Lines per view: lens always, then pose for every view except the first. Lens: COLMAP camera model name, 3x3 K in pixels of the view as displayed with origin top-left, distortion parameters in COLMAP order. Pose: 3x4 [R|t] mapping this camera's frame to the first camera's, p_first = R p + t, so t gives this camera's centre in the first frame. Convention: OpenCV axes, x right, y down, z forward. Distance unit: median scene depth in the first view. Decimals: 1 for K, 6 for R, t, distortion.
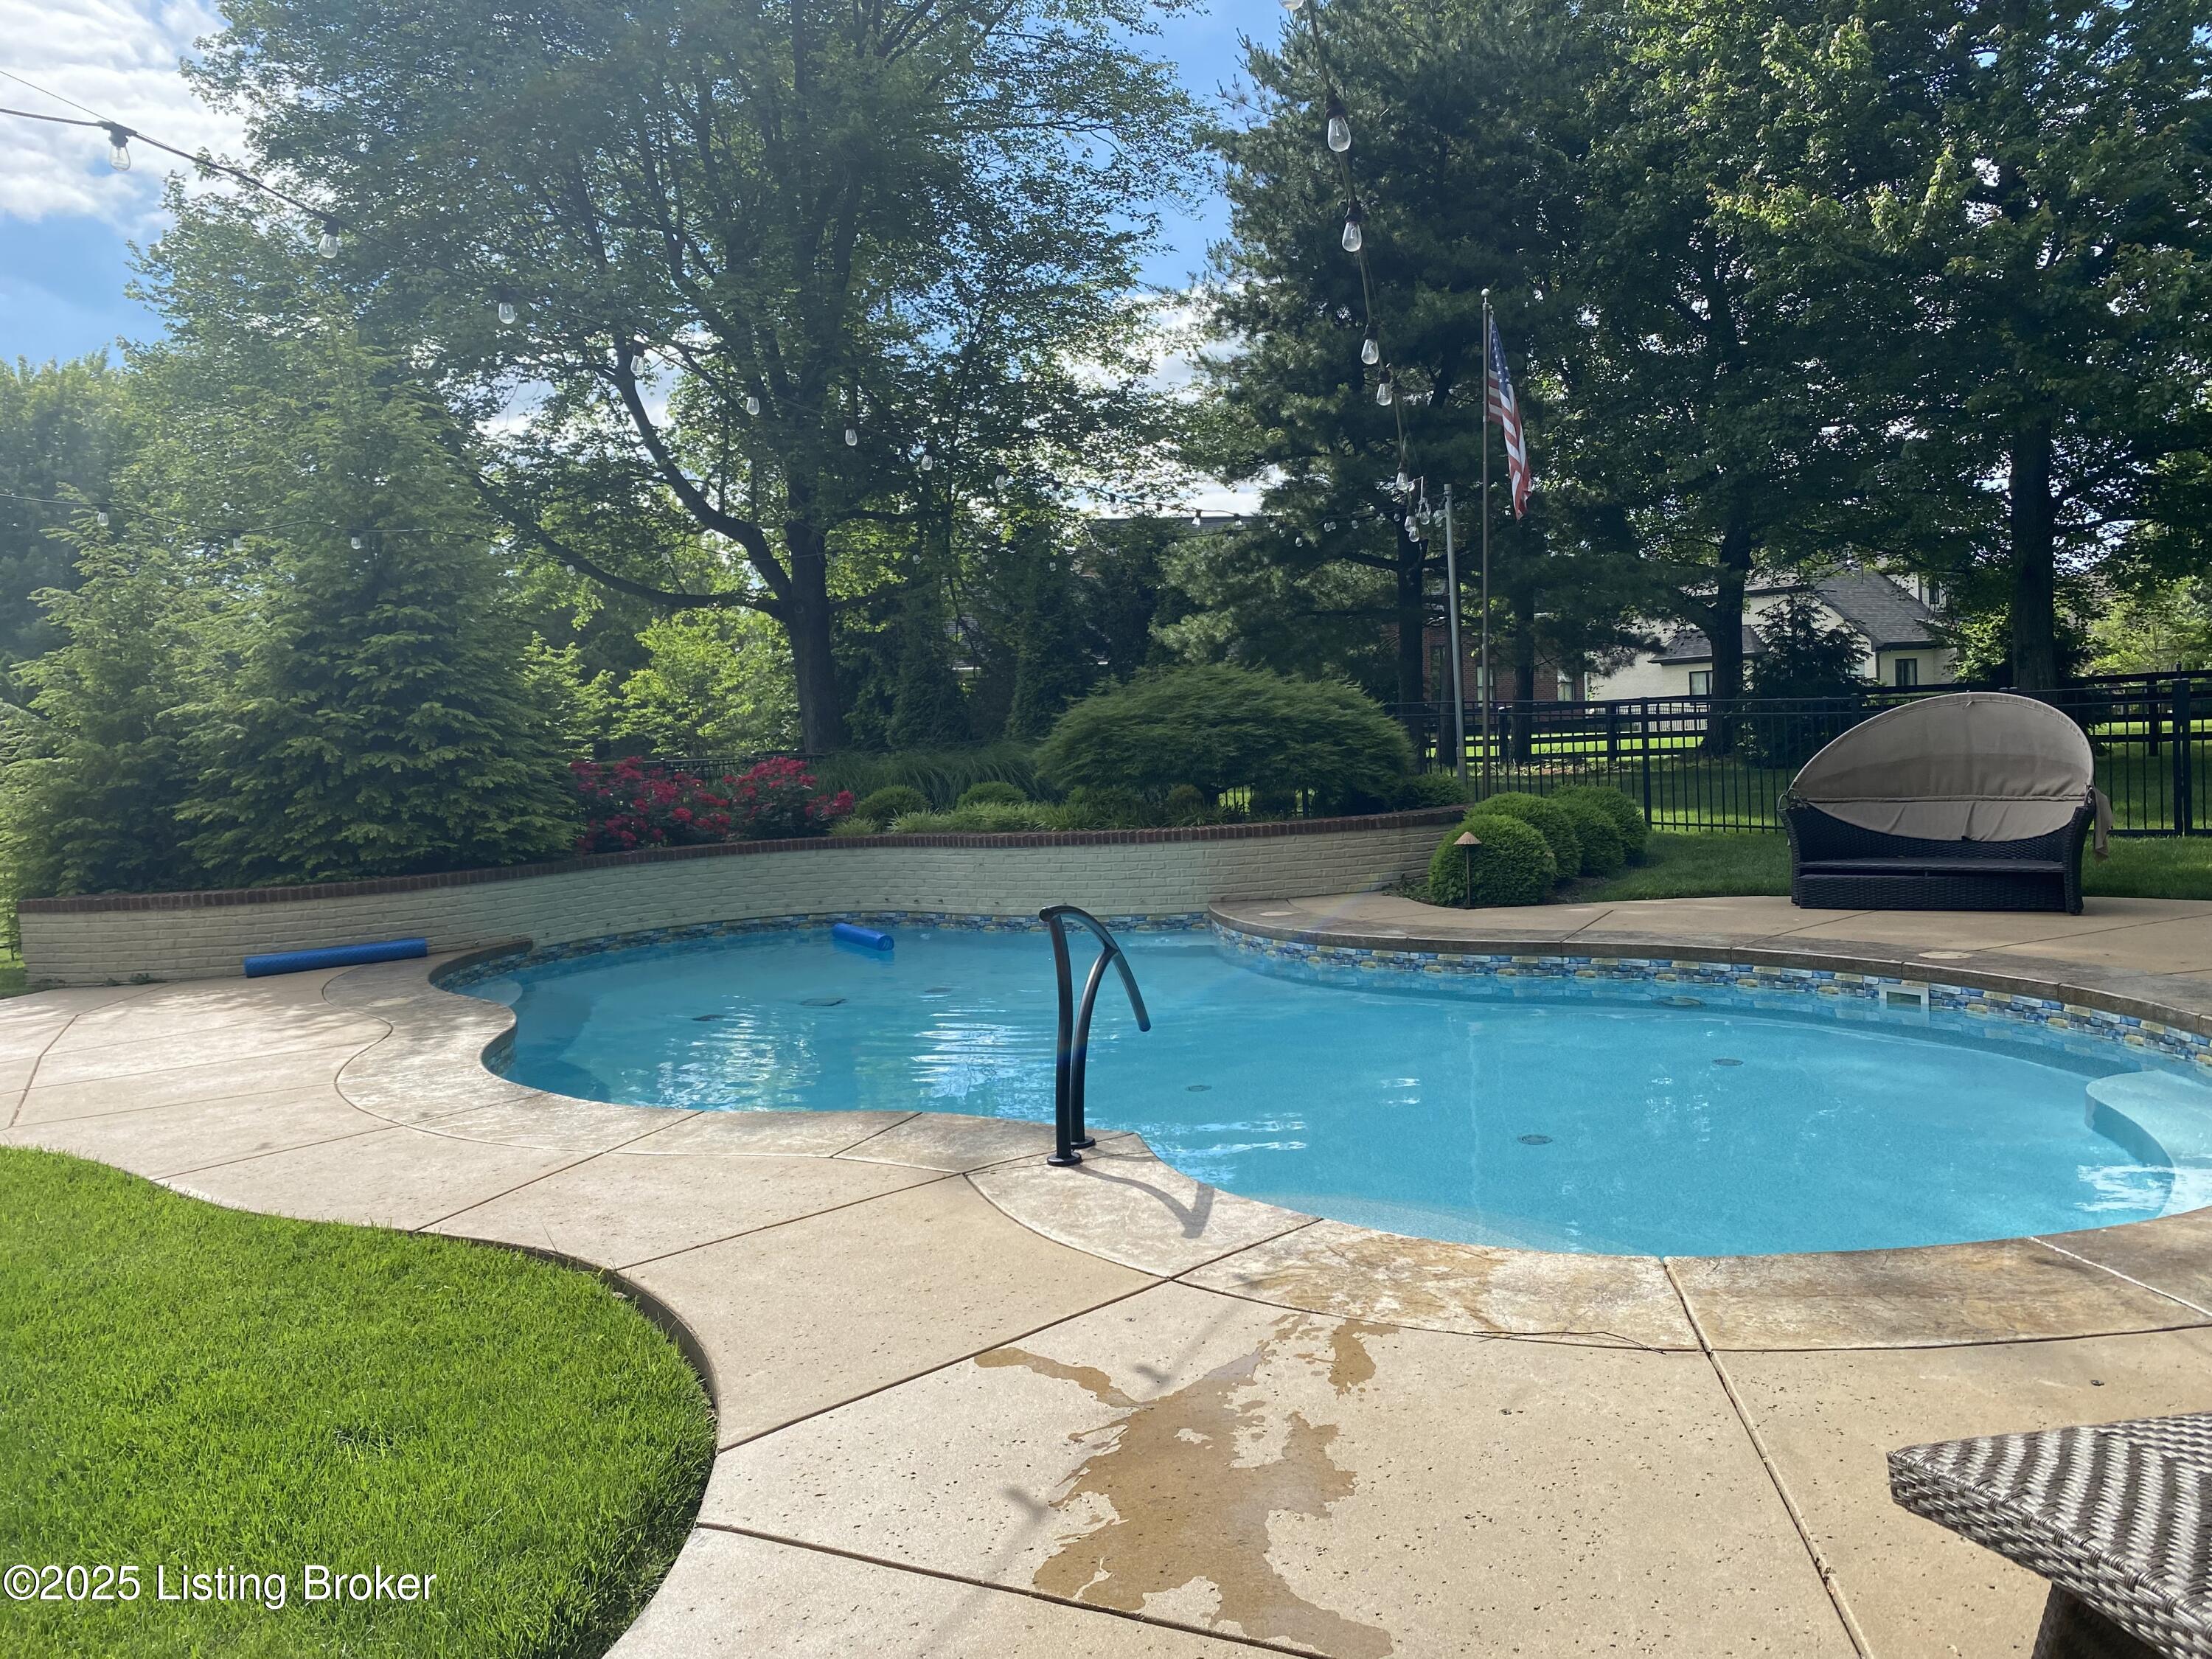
lens RADIAL K [[1654.9, 0, 1109.6], [0, 1654.9, 833.2], [0, 0, 1]] dist [0.035198, -0.005305]
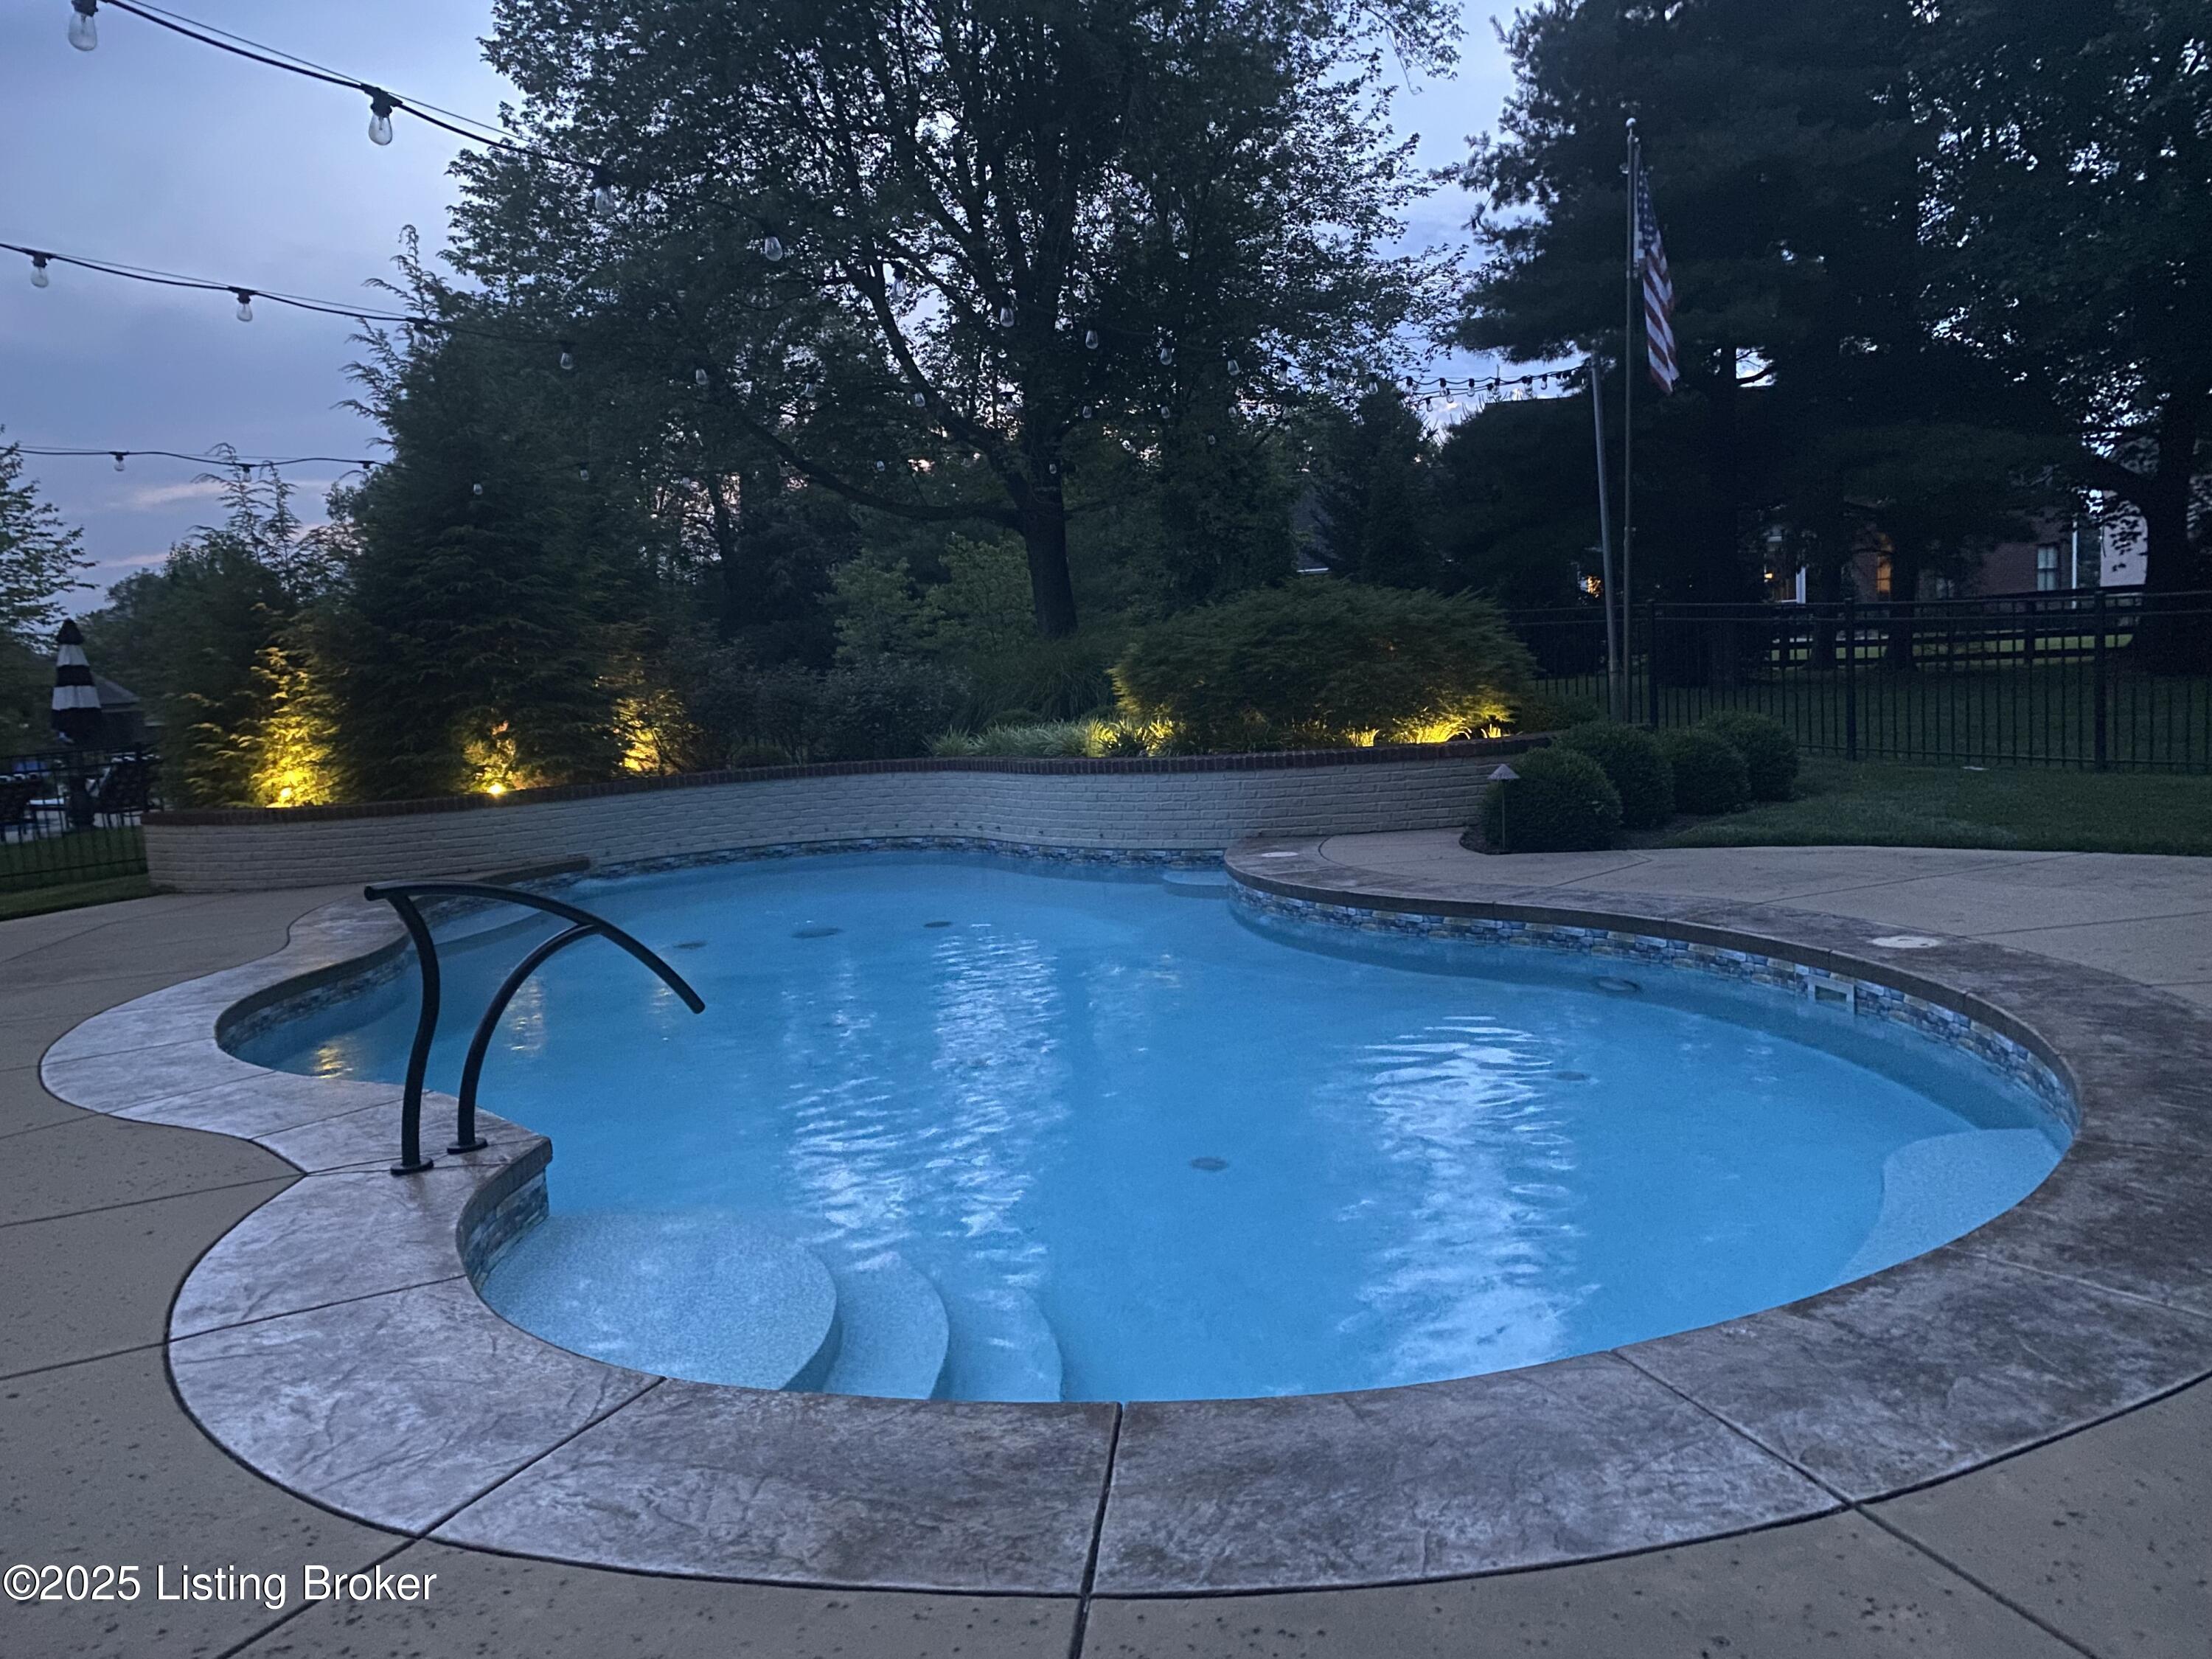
lens RADIAL K [[1654.9, 0, 1100.7], [0, 1654.9, 821.9], [0, 0, 1]] dist [0.035198, -0.005305]
pose [[0.954953, 0.020809, -0.296026, 0.246696], [-0.005035, 0.998531, 0.053948, -0.015357], [0.296714, -0.050027, 0.953655, 0.099440]]
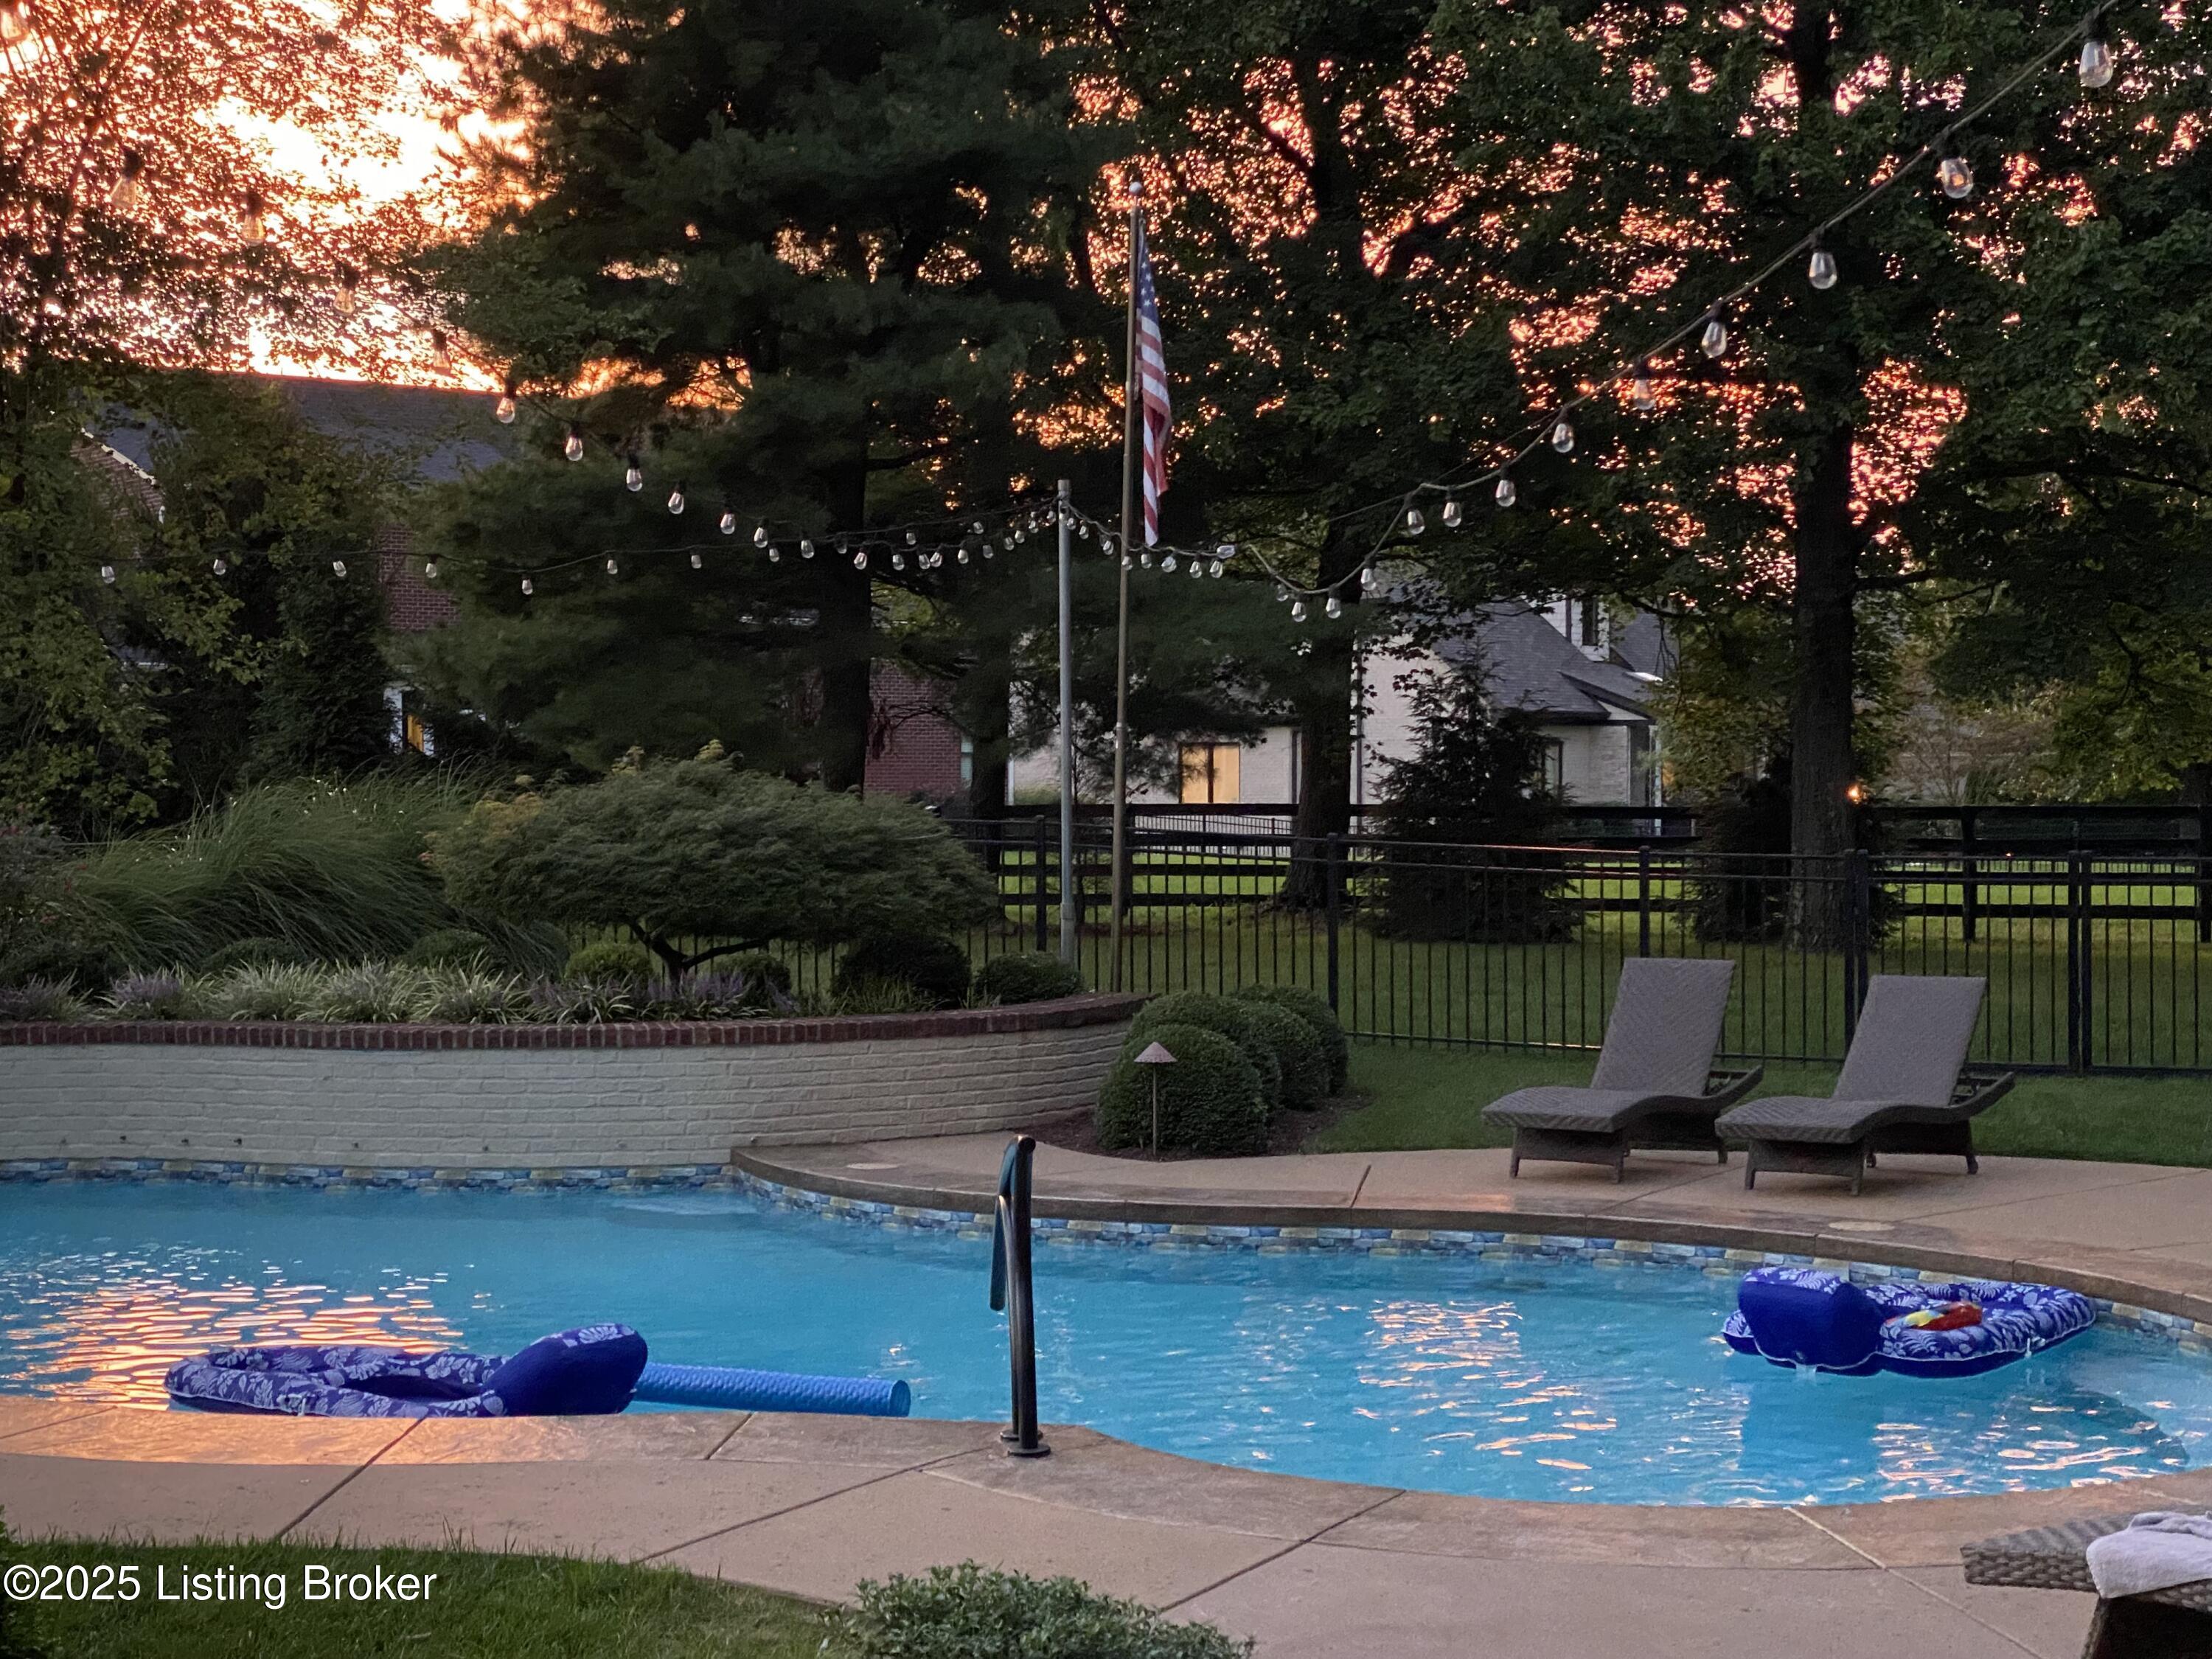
lens RADIAL K [[3520.9, 0, 1109.8], [0, 3520.9, 836.8], [0, 0, 1]] dist [0.184955, 0.000000]
pose [[0.941344, 0.044934, 0.334445, -0.241423], [-0.027056, 0.997954, -0.057928, -0.000593], [-0.336363, 0.045481, 0.940633, -0.269135]]
